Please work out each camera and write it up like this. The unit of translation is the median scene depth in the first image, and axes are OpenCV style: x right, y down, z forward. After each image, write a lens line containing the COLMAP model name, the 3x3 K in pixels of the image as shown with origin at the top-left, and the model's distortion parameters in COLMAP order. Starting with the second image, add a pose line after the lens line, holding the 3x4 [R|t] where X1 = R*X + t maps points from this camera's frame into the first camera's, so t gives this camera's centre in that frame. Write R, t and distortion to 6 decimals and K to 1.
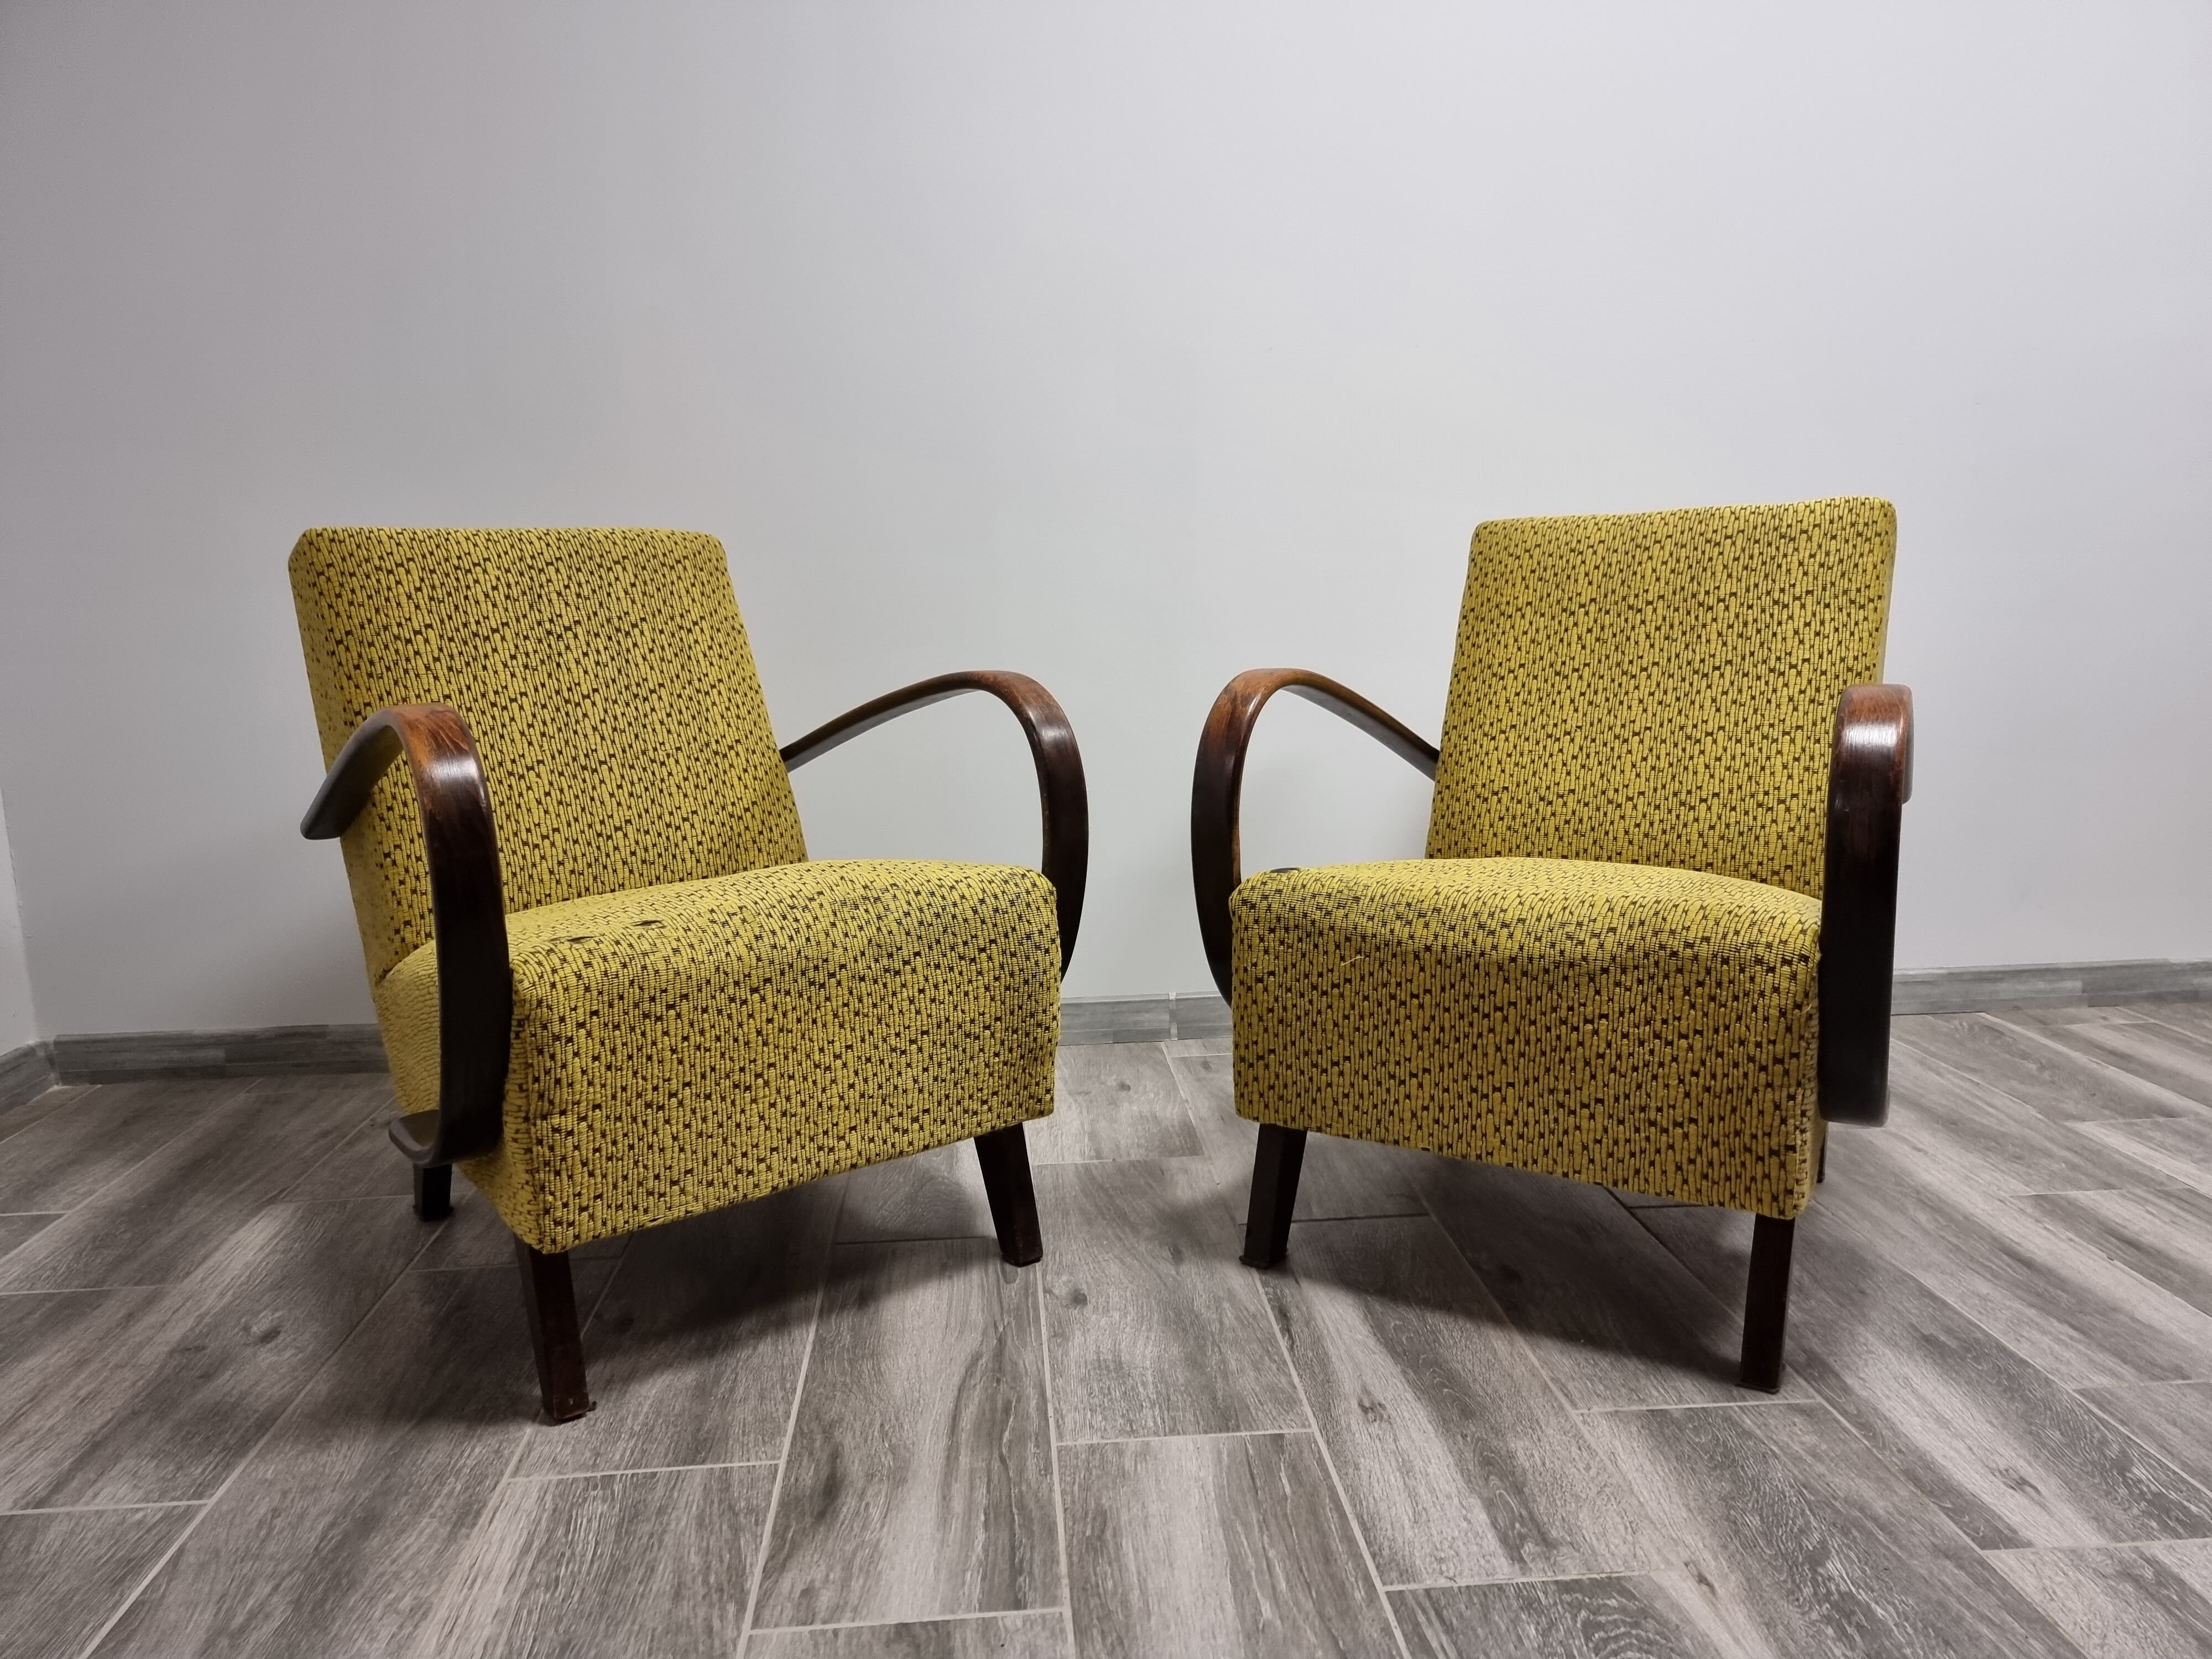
lens RADIAL K [[1554.7, 0, 1109.3], [0, 1554.7, 867.9], [0, 0, 1]] dist [0.065474, -0.056014]
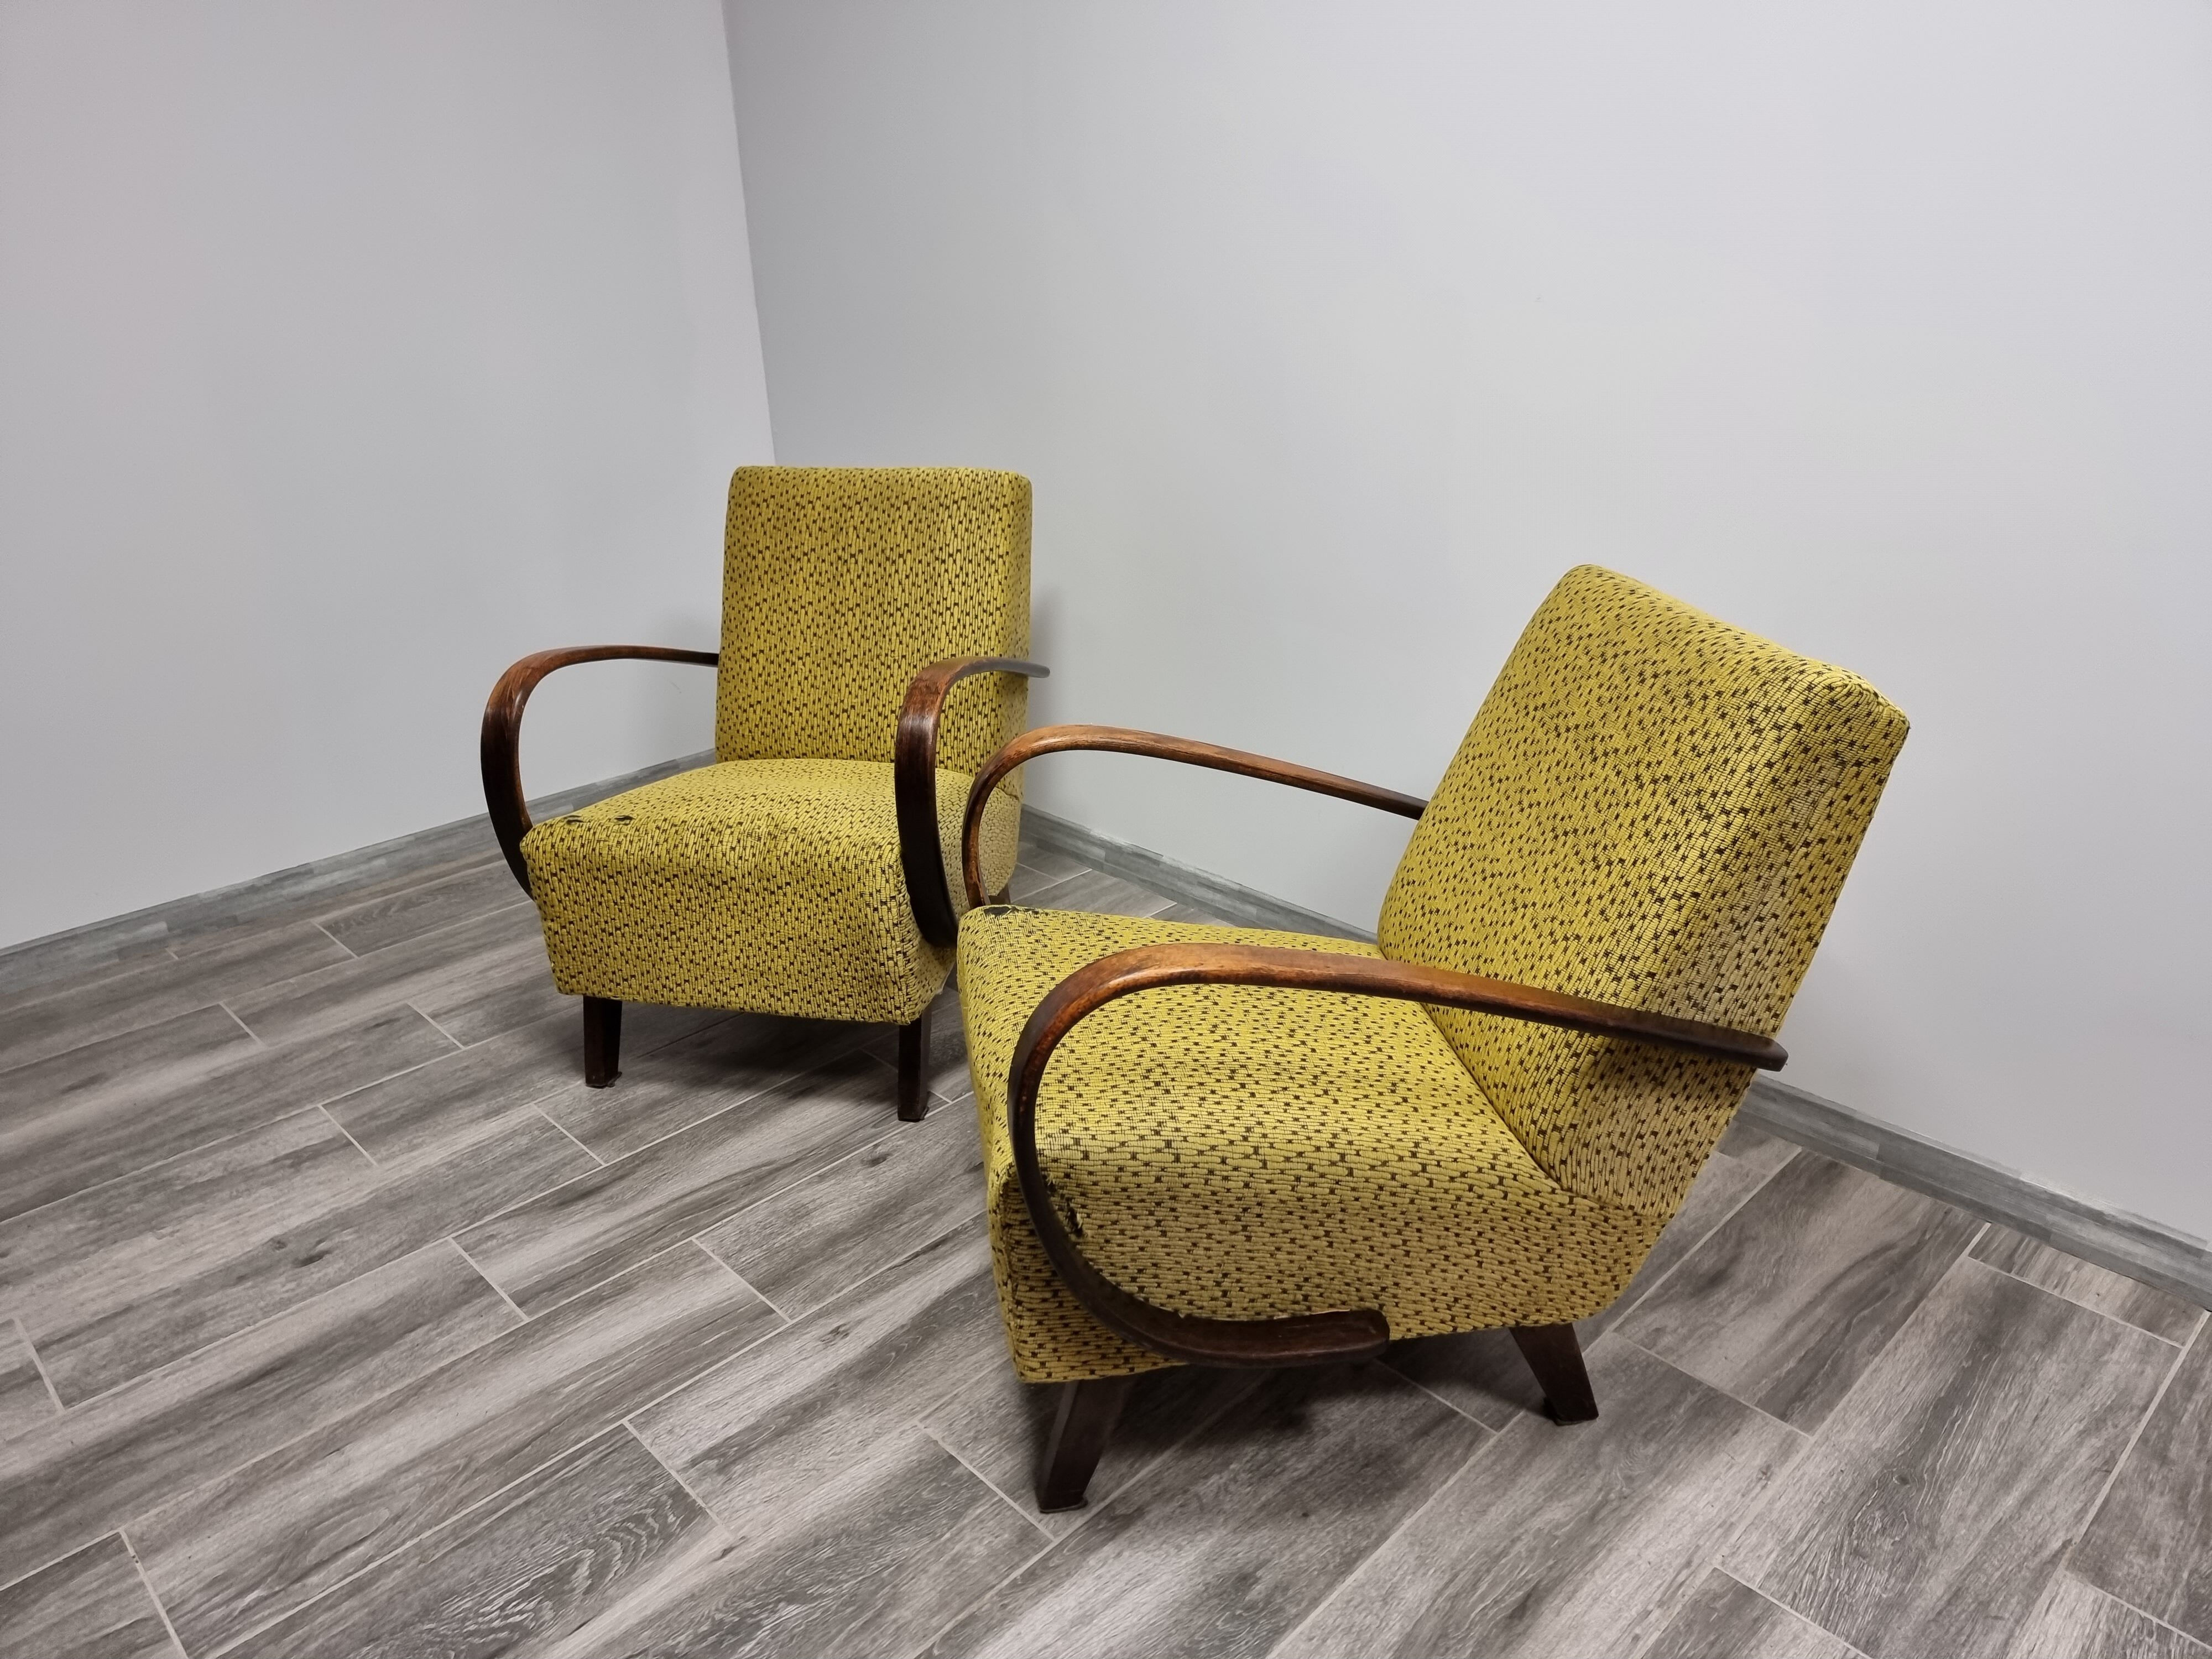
lens RADIAL K [[1554.7, 0, 1077.9], [0, 1554.7, 835.6], [0, 0, 1]] dist [0.065474, -0.056014]
pose [[0.623969, 0.297846, -0.722461, 1.044003], [-0.120423, 0.950121, 0.287696, -0.422314], [0.772115, -0.092513, 0.628713, 0.347985]]
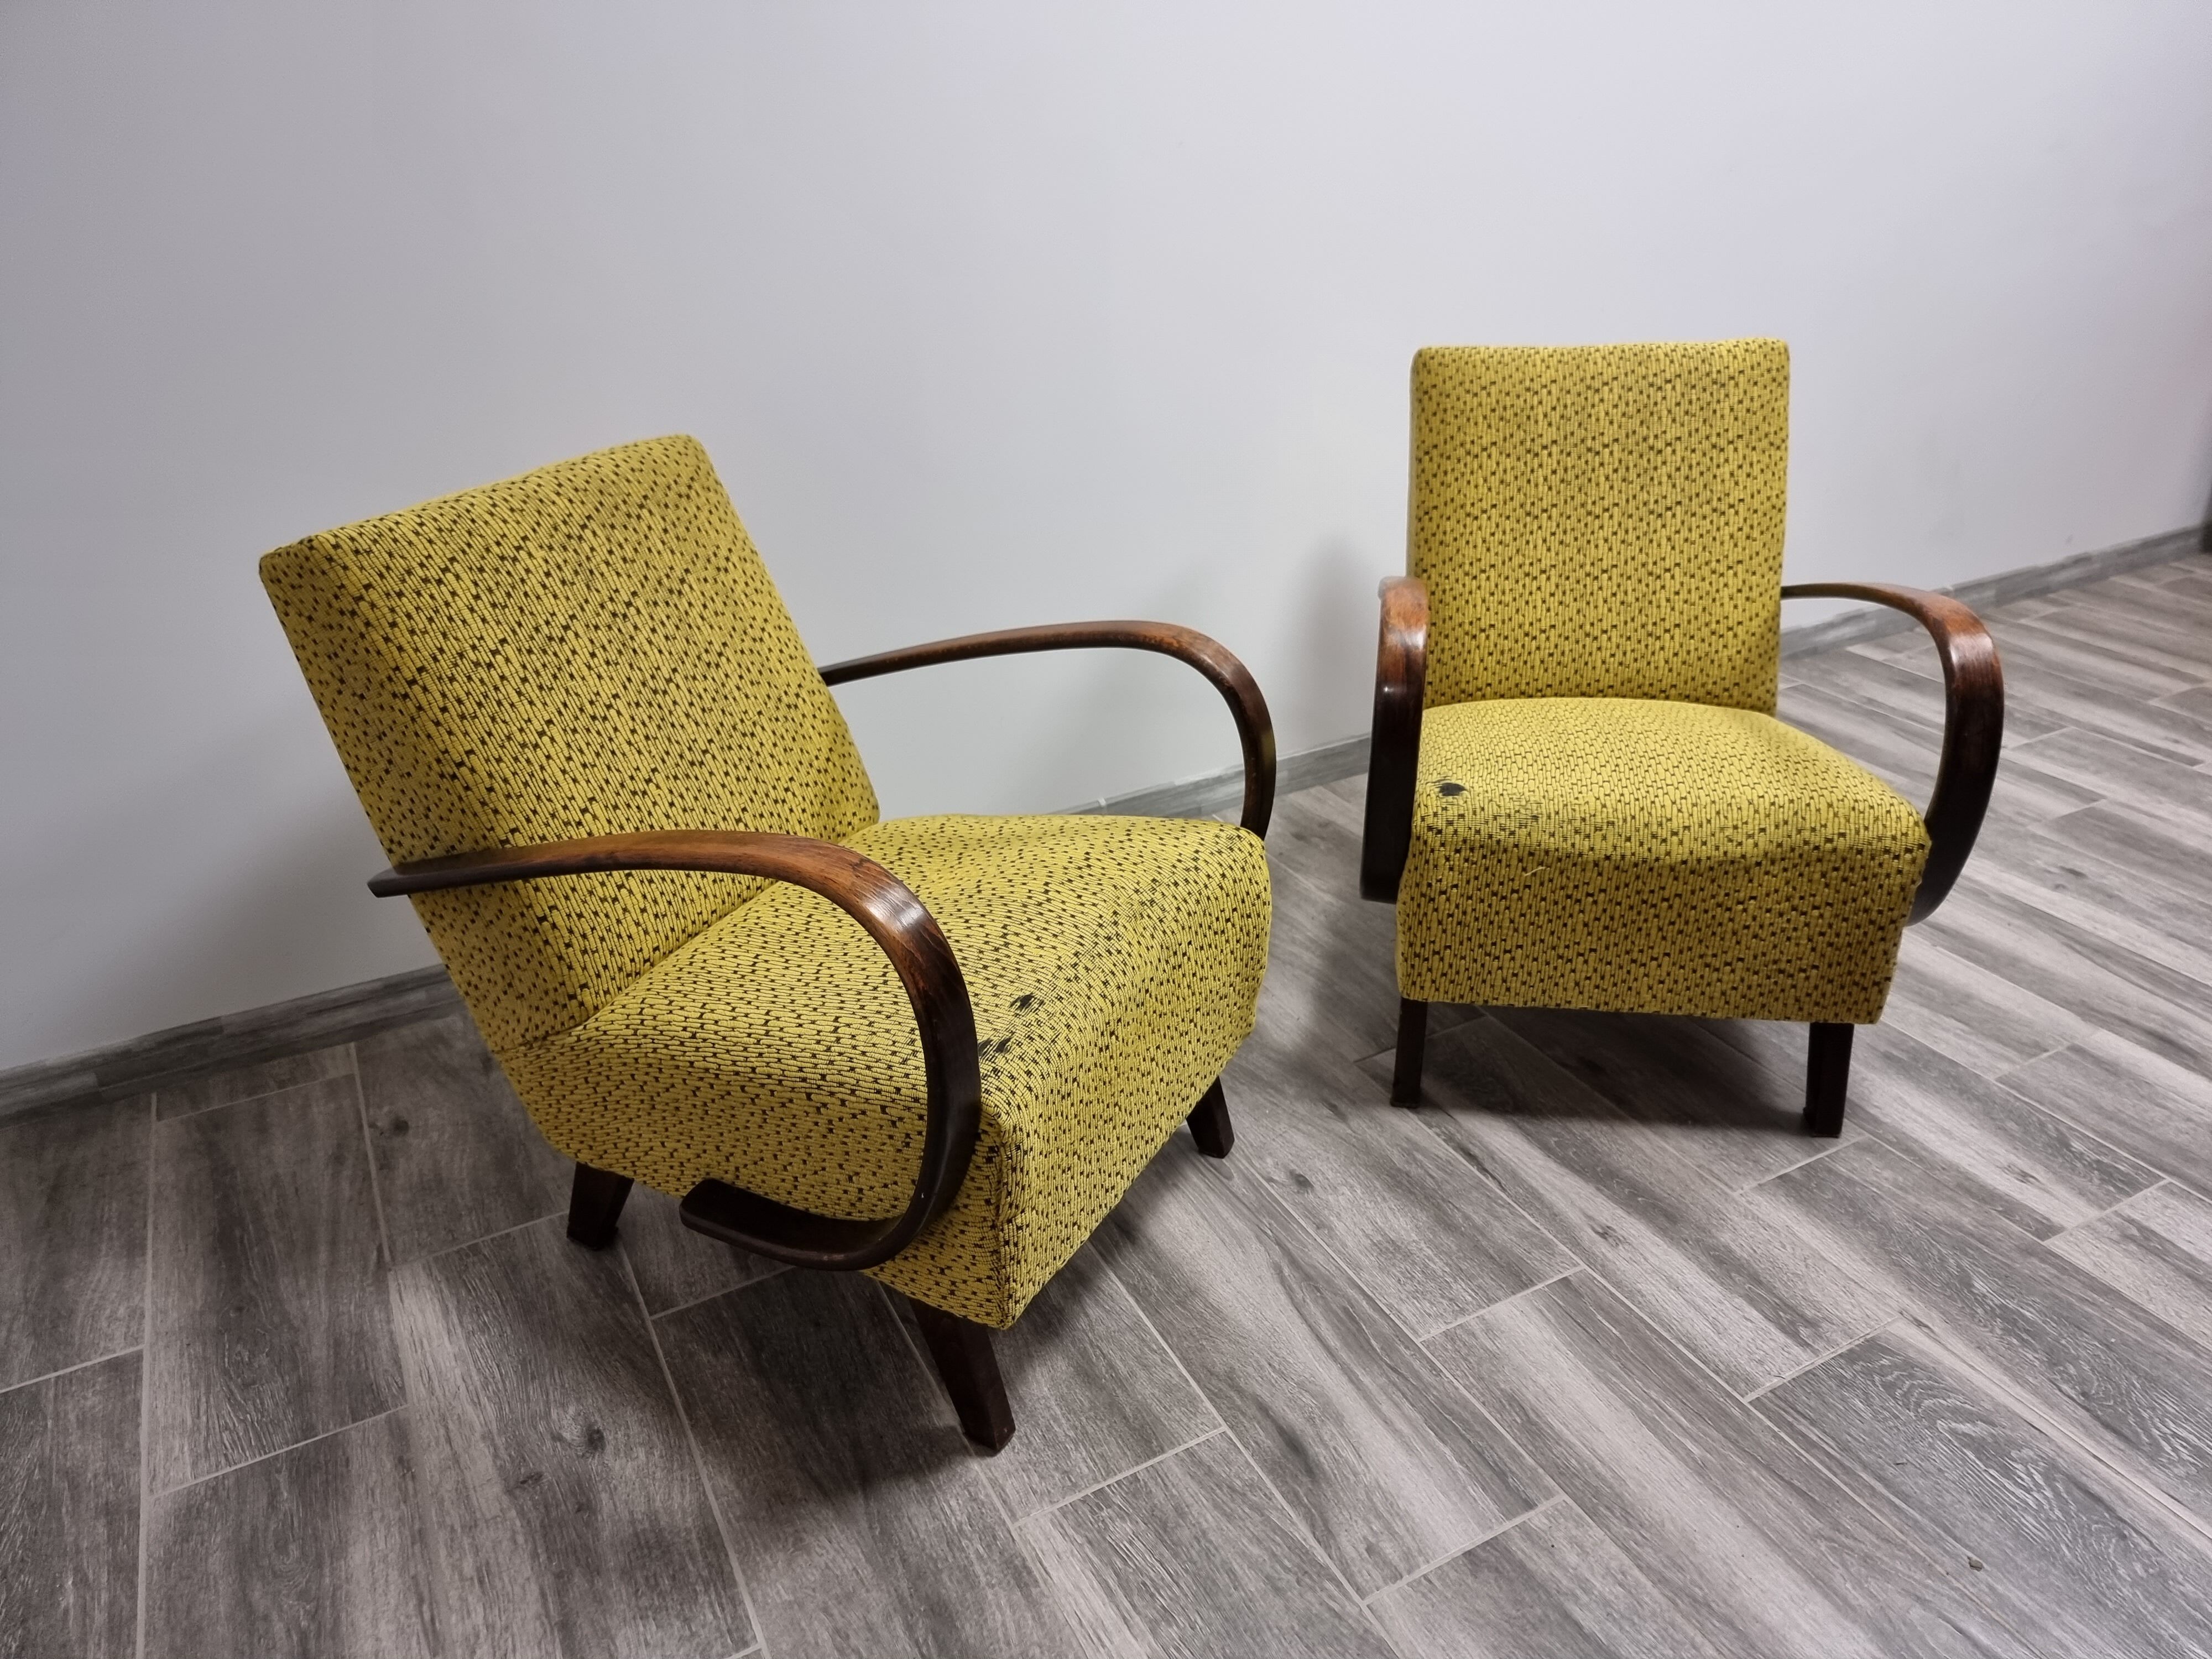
lens RADIAL K [[1554.7, 0, 1134.9], [0, 1554.7, 847.5], [0, 0, 1]] dist [0.065474, -0.056014]
pose [[0.913803, -0.184695, 0.361735, -0.539446], [0.075306, 0.952229, 0.295955, -0.328011], [-0.399116, -0.243203, 0.884058, 0.107526]]
